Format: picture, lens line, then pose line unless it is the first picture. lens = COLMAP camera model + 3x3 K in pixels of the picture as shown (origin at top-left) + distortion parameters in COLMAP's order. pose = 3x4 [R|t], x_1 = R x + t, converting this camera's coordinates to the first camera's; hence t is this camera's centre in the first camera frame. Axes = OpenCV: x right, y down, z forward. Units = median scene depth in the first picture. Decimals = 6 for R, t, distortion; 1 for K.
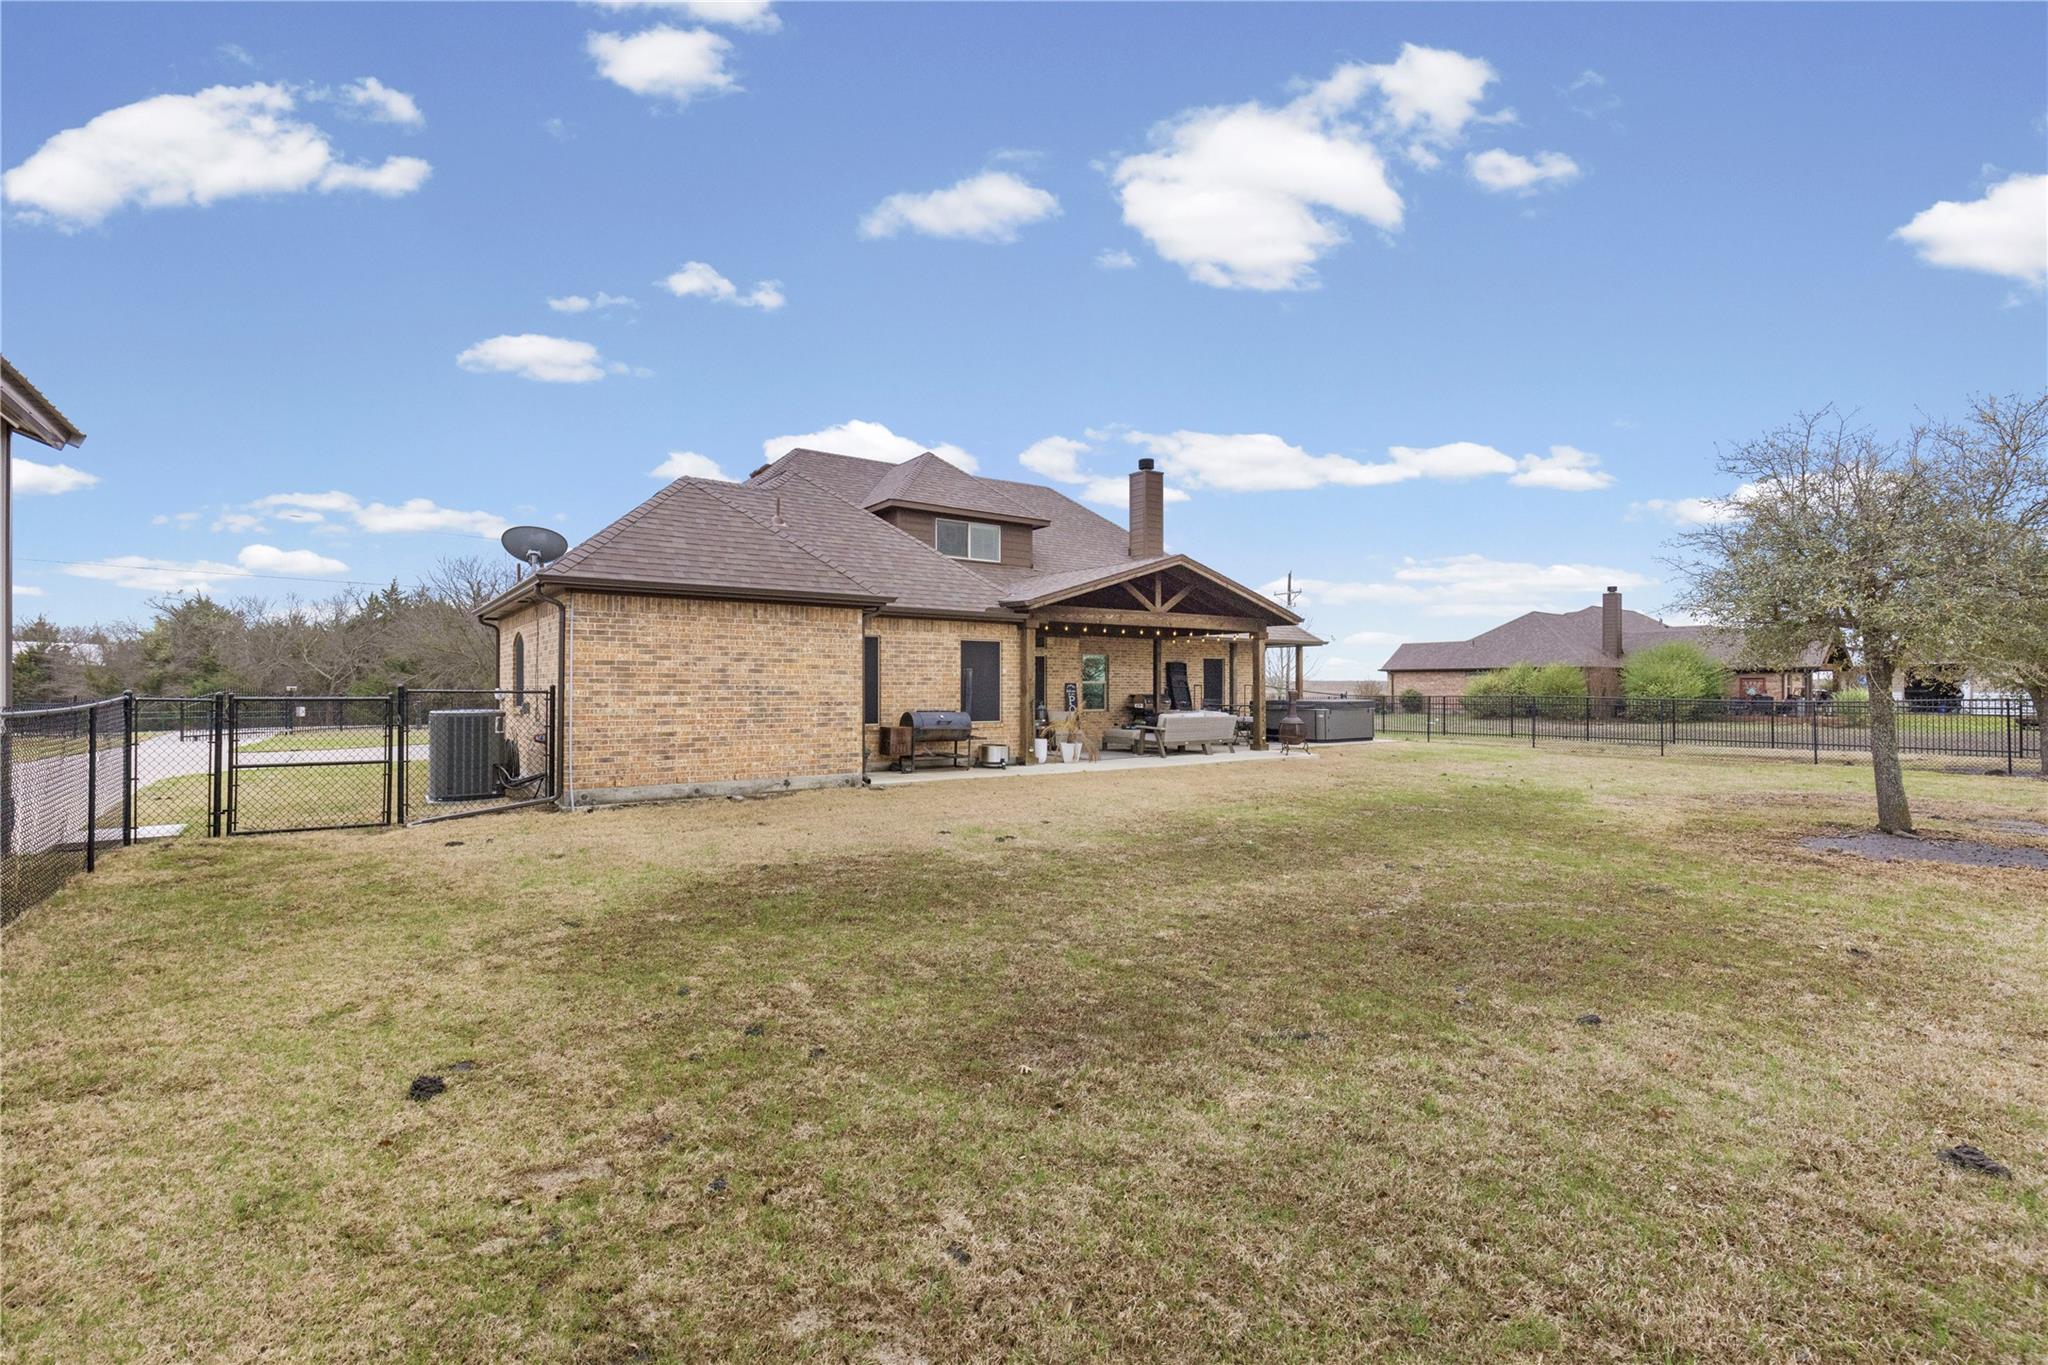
lens RADIAL K [[923.8, 0, 1027.9], [0, 923.8, 692.8], [0, 0, 1]] dist [0.000759, -0.000045]
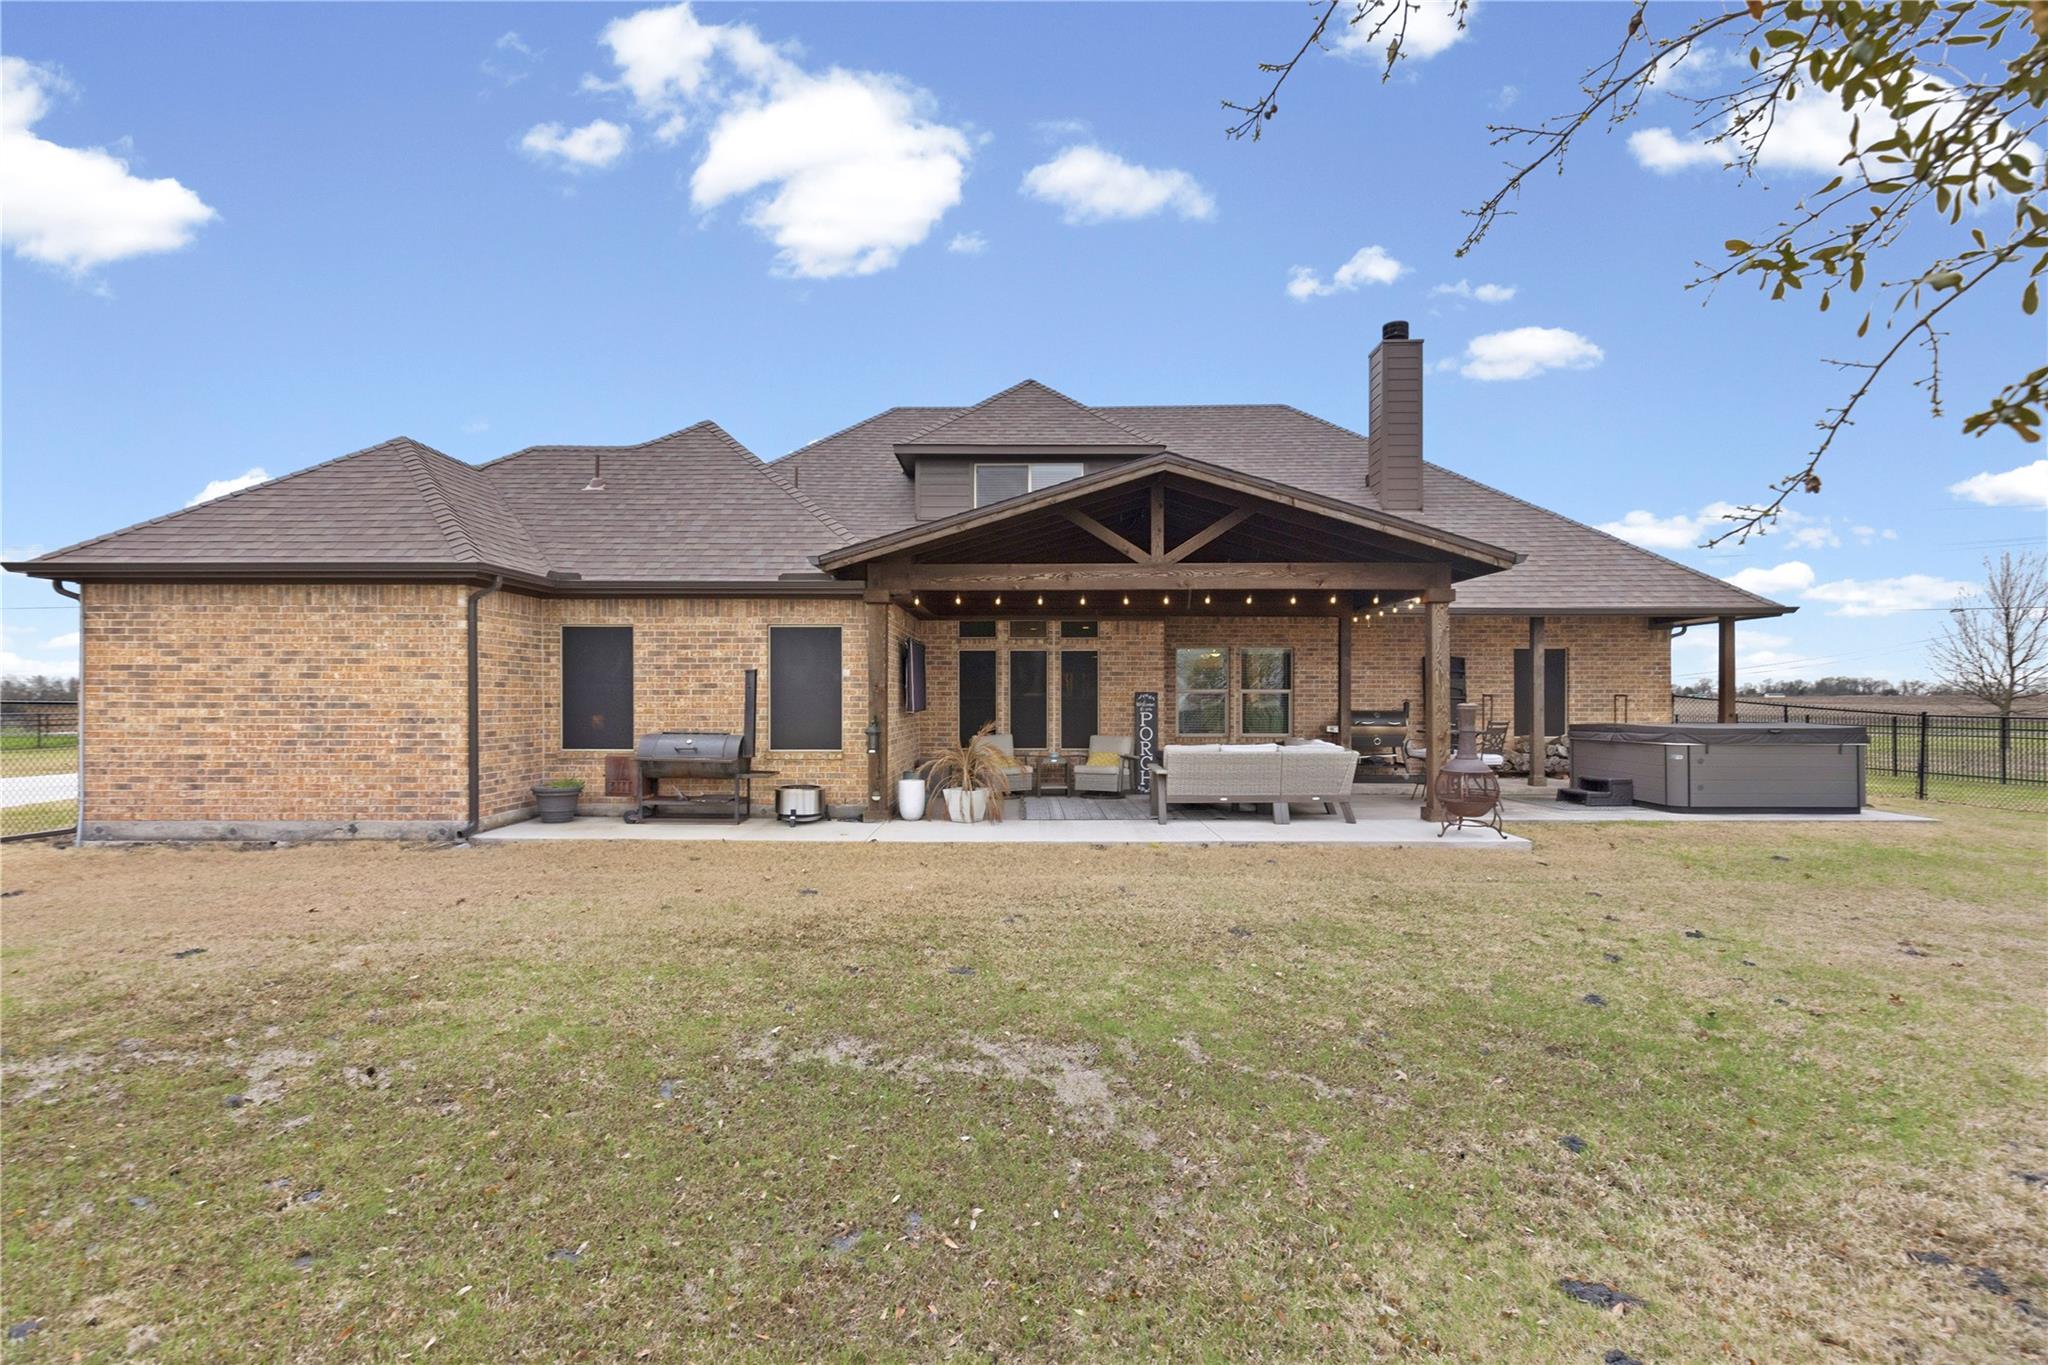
lens RADIAL K [[923.8, 0, 1027.9], [0, 923.8, 692.8], [0, 0, 1]] dist [0.000759, -0.000045]
pose [[0.805845, -0.005083, -0.592104, 0.603573], [-0.002866, 0.999918, -0.012483, -0.002037], [0.592119, 0.011756, 0.805765, 0.731443]]
